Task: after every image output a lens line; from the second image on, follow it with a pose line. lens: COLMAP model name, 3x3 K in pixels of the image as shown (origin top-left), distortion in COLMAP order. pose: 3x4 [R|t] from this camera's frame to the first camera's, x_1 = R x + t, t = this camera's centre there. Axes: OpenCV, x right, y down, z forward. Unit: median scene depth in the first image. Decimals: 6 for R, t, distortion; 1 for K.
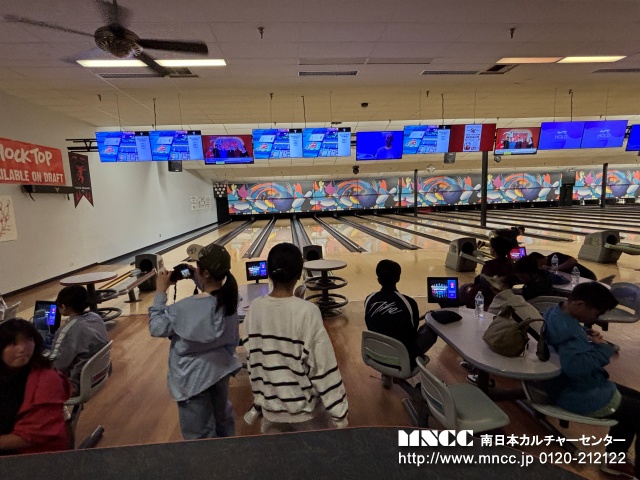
lens RADIAL K [[348.1, 0, 320.0], [0, 348.1, 240.0], [0, 0, 1]] dist [-0.003549, -0.000476]
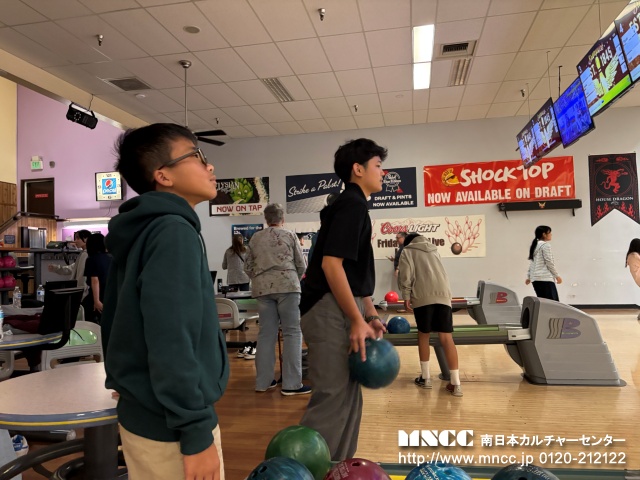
lens RADIAL K [[476.7, 0, 300.1], [0, 476.7, 239.1], [0, 0, 1]] dist [0.036215, -0.077517]
pose [[-0.318772, 0.005347, -0.947817, 0.562281], [-0.084640, 0.995829, 0.034084, -0.048307], [0.944045, 0.091088, -0.316989, 0.793444]]
